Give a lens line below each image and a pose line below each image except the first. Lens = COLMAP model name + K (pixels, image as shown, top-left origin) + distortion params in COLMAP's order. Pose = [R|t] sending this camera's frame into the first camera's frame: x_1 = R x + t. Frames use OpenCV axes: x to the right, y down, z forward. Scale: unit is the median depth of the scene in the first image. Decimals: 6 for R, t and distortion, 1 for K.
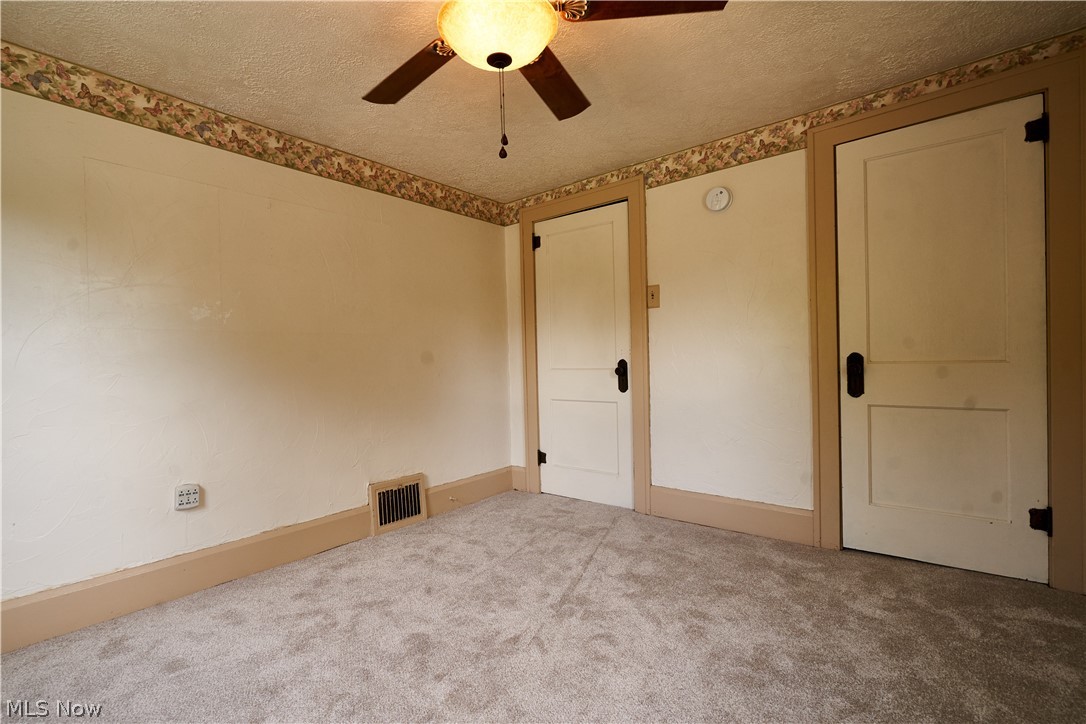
lens RADIAL K [[505.9, 0, 538.2], [0, 505.9, 362.3], [0, 0, 1]] dist [-0.001281, 0.000906]
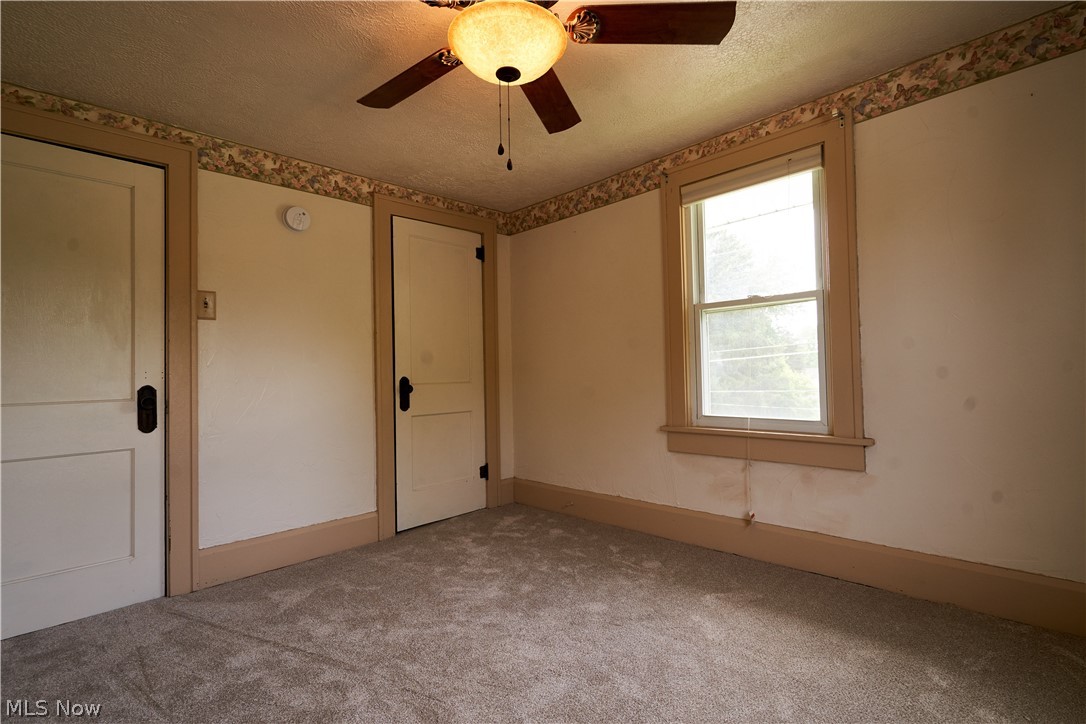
lens RADIAL K [[505.9, 0, 538.2], [0, 505.9, 362.3], [0, 0, 1]] dist [-0.001281, 0.000906]
pose [[0.102135, 0.045583, 0.993726, -0.596995], [0.032411, 0.998267, -0.049123, 0.017739], [-0.994242, 0.037225, 0.100480, 0.488202]]
